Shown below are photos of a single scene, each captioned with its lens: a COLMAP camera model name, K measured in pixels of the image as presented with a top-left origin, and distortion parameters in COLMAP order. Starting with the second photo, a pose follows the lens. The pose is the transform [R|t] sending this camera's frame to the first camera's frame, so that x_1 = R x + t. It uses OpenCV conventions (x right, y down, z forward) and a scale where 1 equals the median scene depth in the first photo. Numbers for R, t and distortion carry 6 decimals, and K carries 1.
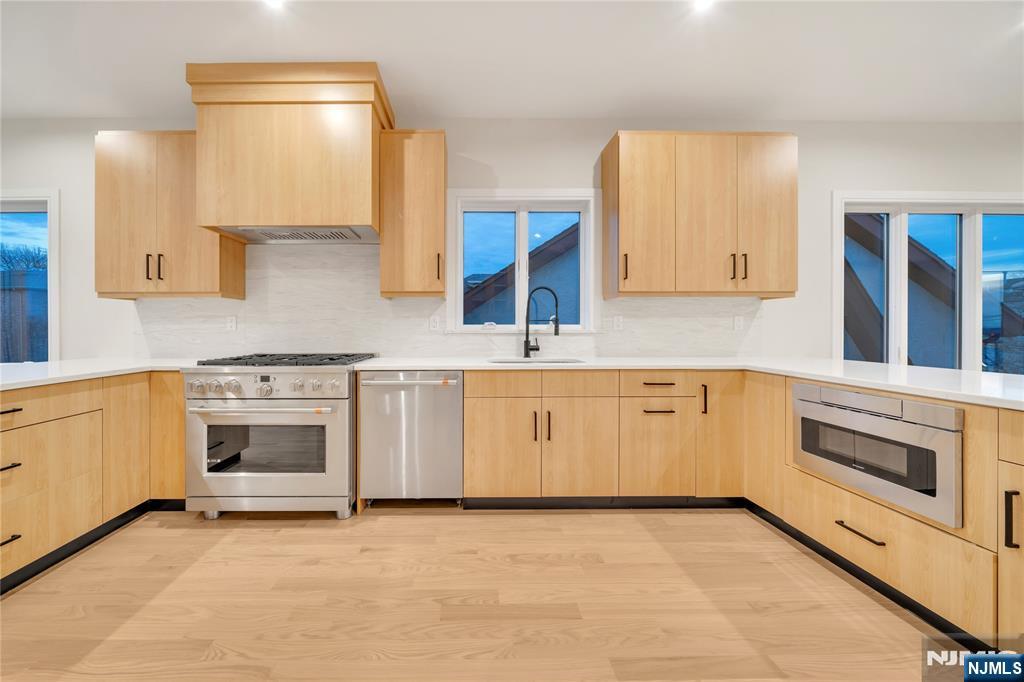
lens RADIAL K [[366.8, 0, 471.3], [0, 366.8, 330.9], [0, 0, 1]] dist [-0.000605, -0.000104]
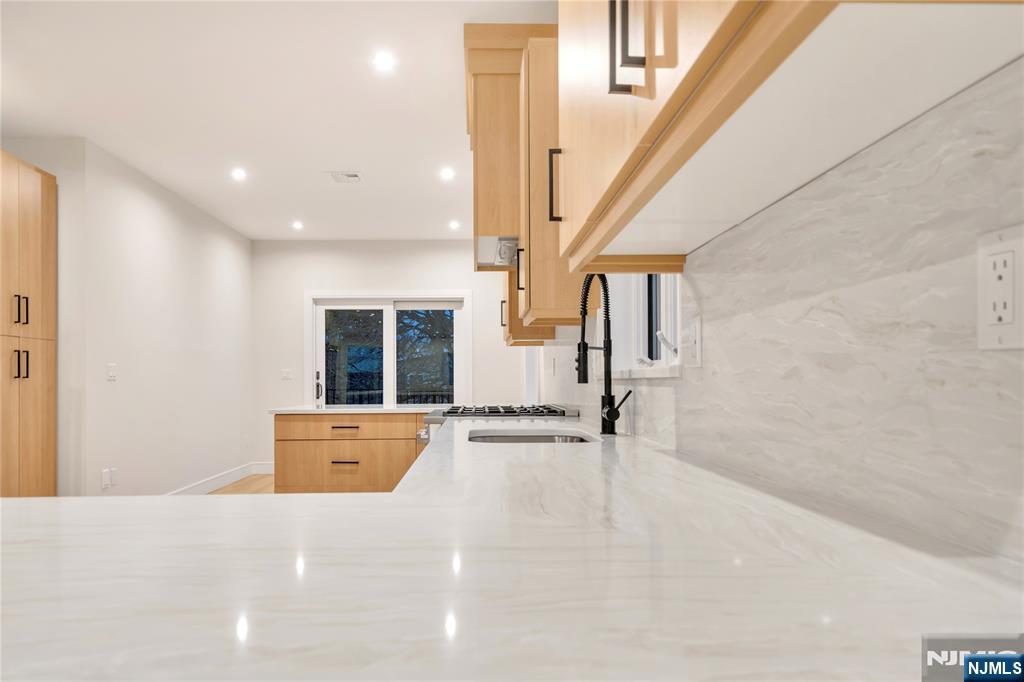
lens RADIAL K [[718.5, 0, 492.7], [0, 718.5, 378.9], [0, 0, 1]] dist [-0.000773, -0.001231]
pose [[0.015554, -0.002192, -0.999877, 1.118669], [-0.002073, 0.999995, -0.002225, 0.009907], [0.999877, 0.002107, 0.015549, 0.938451]]
